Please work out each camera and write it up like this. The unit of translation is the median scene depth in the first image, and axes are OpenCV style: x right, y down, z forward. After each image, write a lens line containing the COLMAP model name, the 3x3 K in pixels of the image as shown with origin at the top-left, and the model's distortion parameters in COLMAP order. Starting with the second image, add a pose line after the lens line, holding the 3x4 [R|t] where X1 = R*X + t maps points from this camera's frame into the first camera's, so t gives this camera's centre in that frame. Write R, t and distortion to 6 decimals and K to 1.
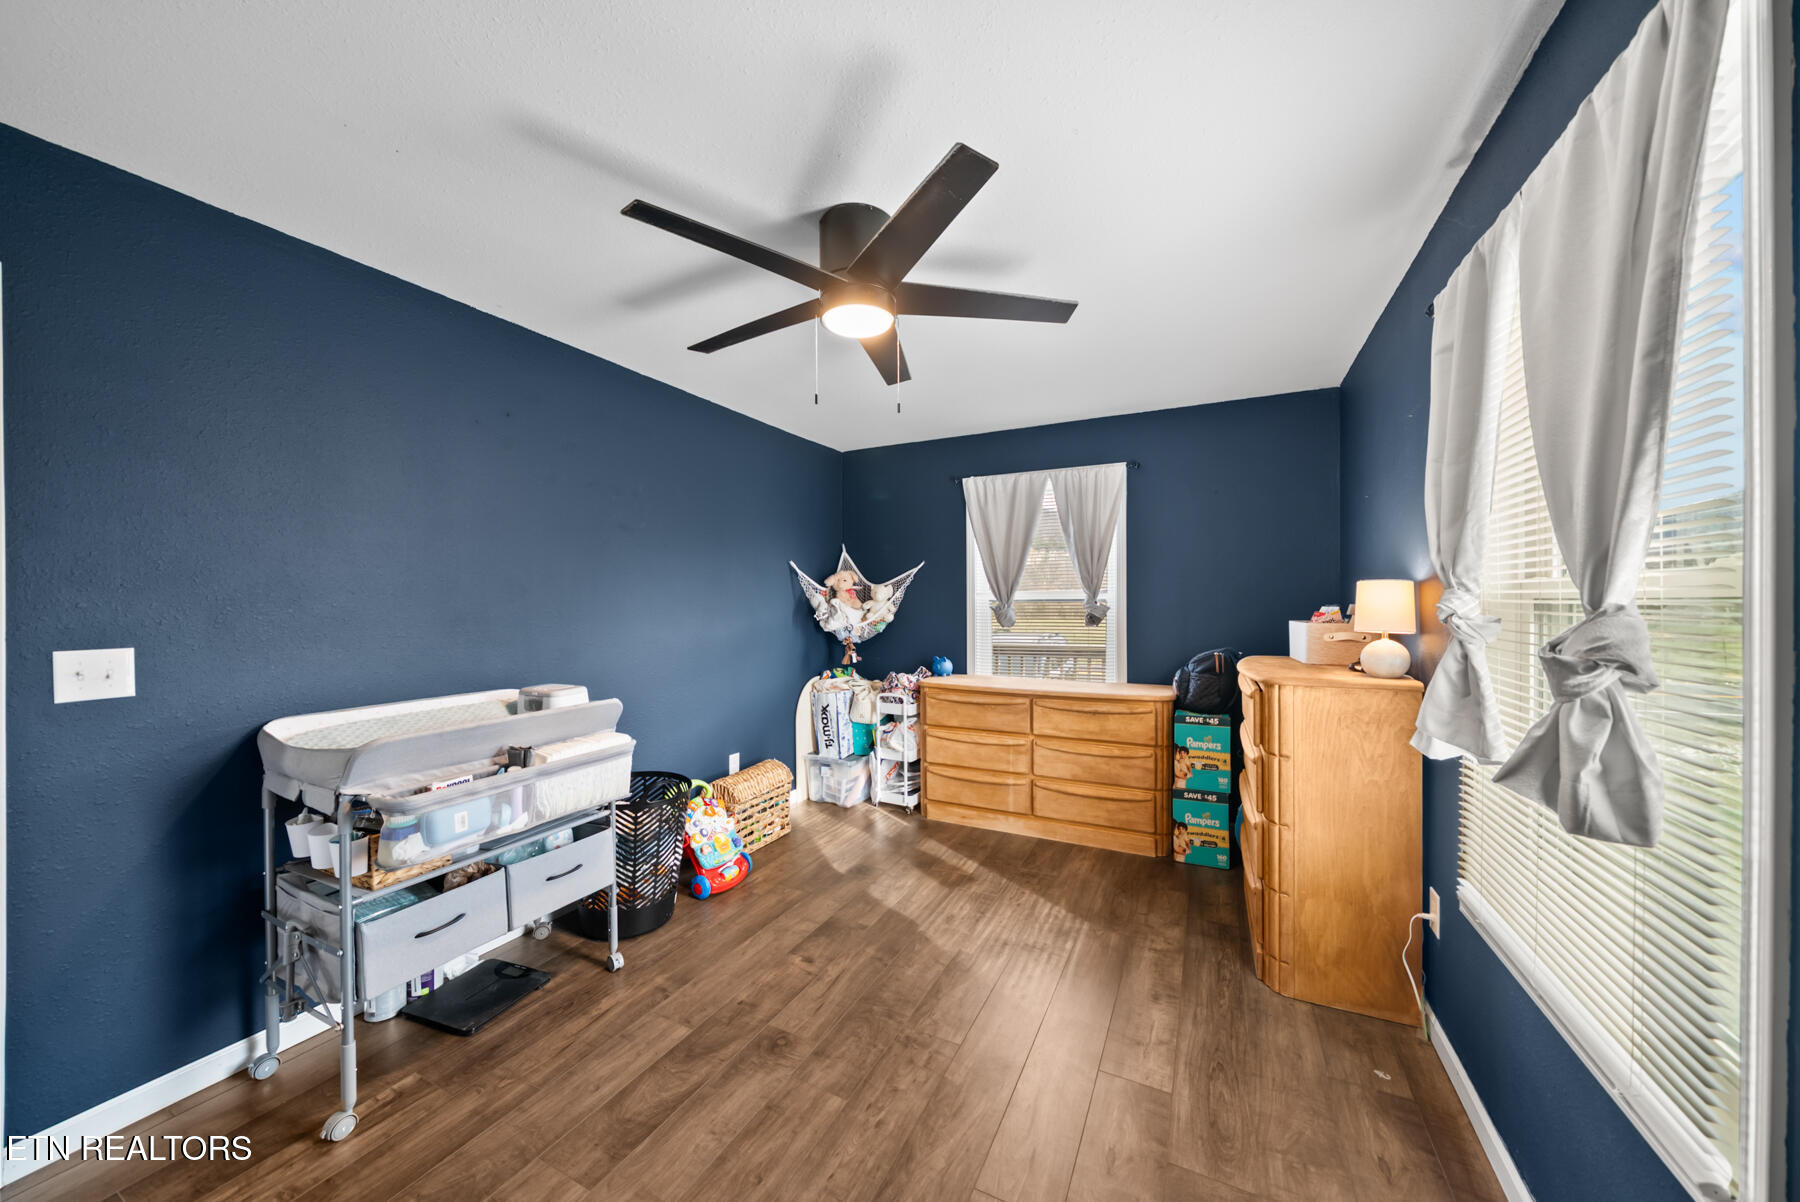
lens RADIAL K [[620.4, 0, 897.8], [0, 620.4, 602.1], [0, 0, 1]] dist [-0.001300, -0.000007]
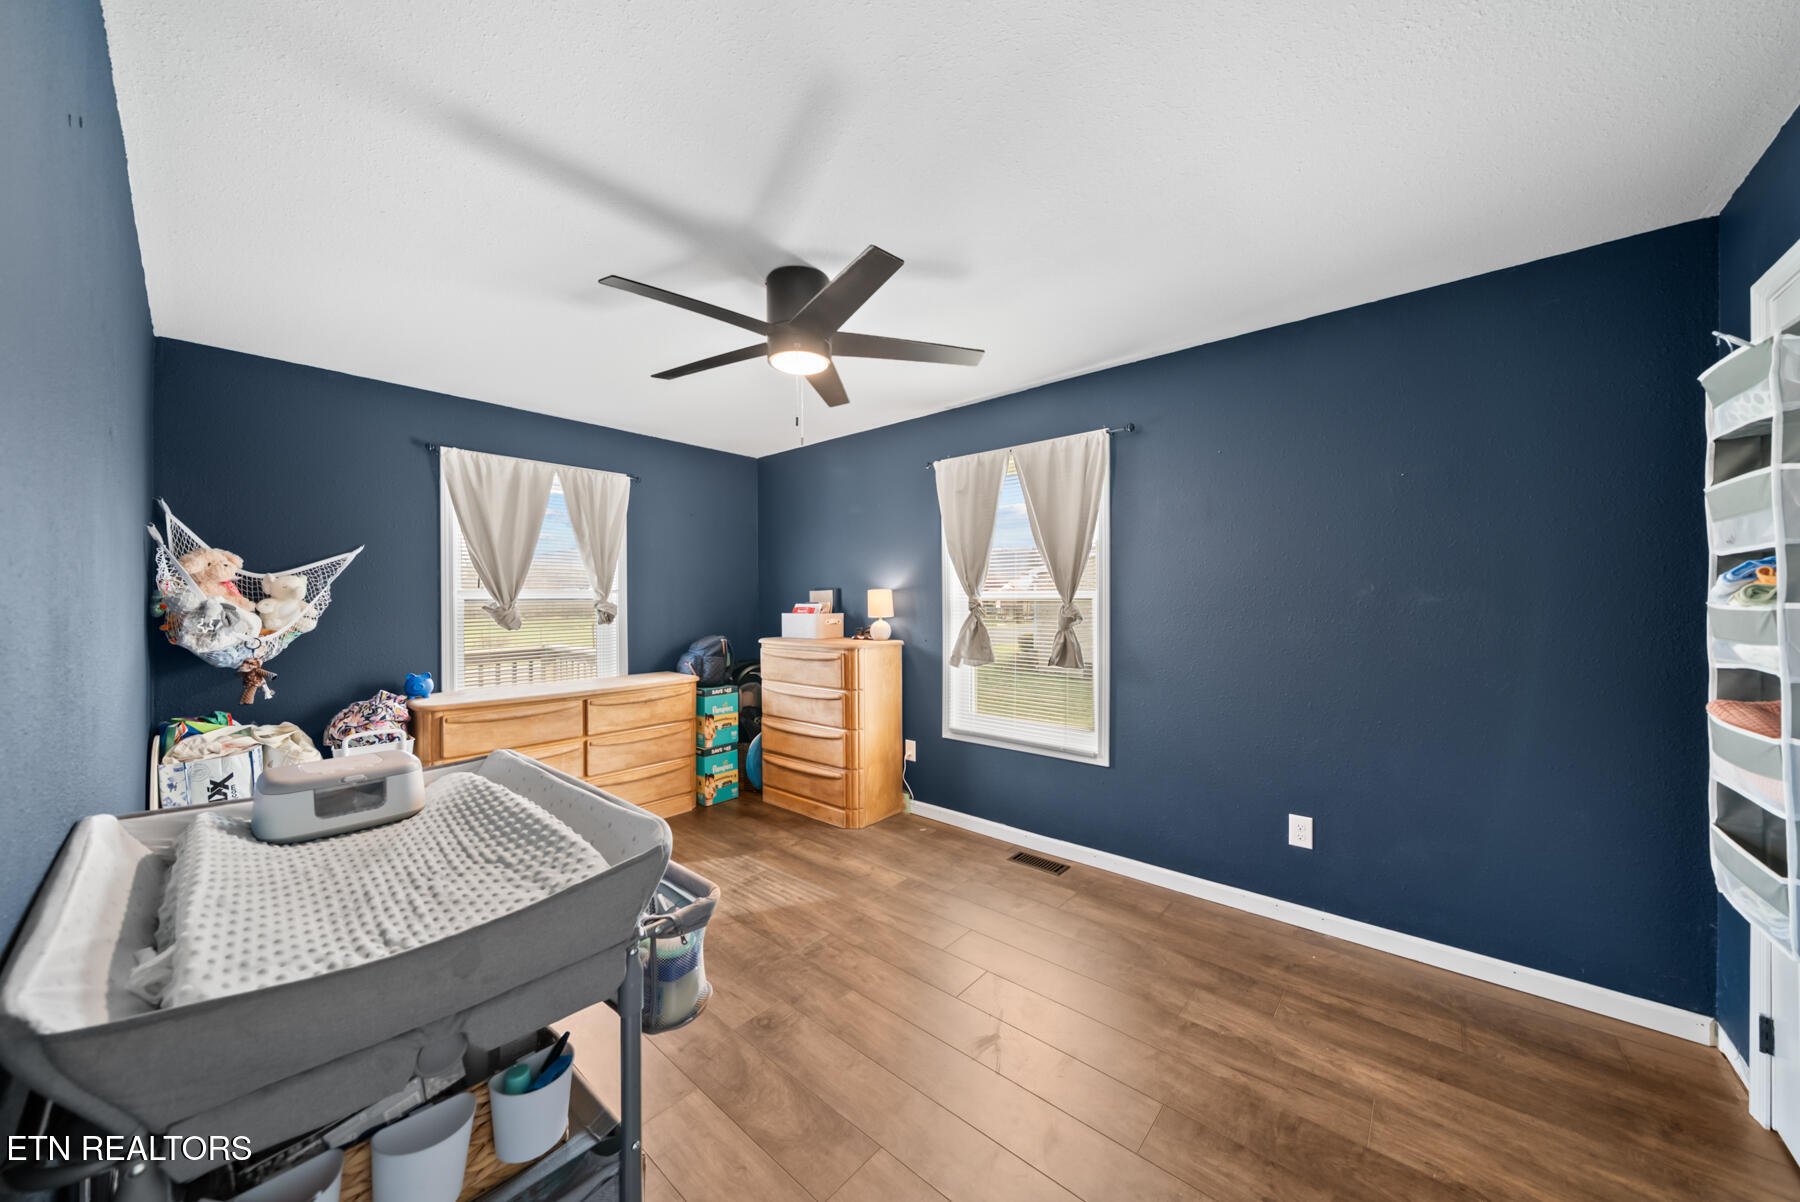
lens RADIAL K [[620.4, 0, 892.7], [0, 620.4, 601.9], [0, 0, 1]] dist [-0.001300, -0.000007]
pose [[0.255593, -0.001725, 0.966783, -0.582410], [0.002112, 0.999997, 0.001225, 0.000662], [-0.966782, 0.001729, 0.255596, 0.266898]]
